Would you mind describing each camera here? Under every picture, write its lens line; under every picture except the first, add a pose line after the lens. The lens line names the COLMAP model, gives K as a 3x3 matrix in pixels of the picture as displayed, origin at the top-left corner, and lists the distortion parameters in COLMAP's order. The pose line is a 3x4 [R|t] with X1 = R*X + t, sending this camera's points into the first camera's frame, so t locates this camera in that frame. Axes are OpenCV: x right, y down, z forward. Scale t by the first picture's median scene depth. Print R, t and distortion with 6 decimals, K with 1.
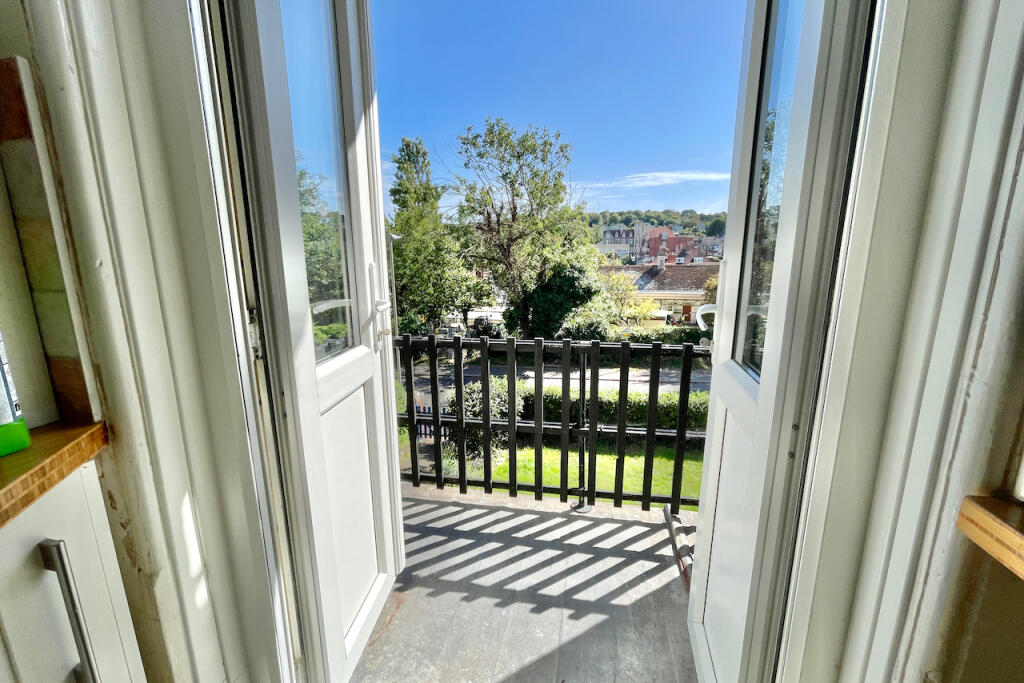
lens RADIAL K [[404.7, 0, 512.0], [0, 404.7, 341.5], [0, 0, 1]] dist [0.000493, 0.000009]
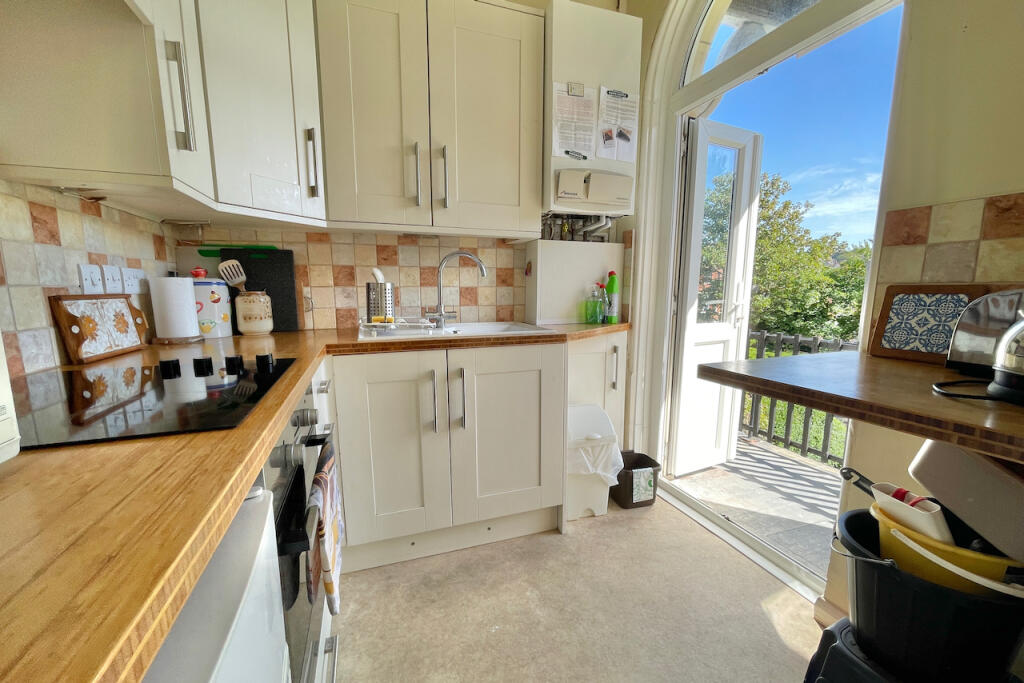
lens RADIAL K [[416.4, 0, 512.0], [0, 416.4, 341.5], [0, 0, 1]] dist [-0.012846, 0.000008]
pose [[0.505752, 0.114714, -0.855018, 0.827219], [-0.180544, 0.983246, 0.025124, 0.235644], [0.843575, 0.141662, 0.517990, -0.897961]]
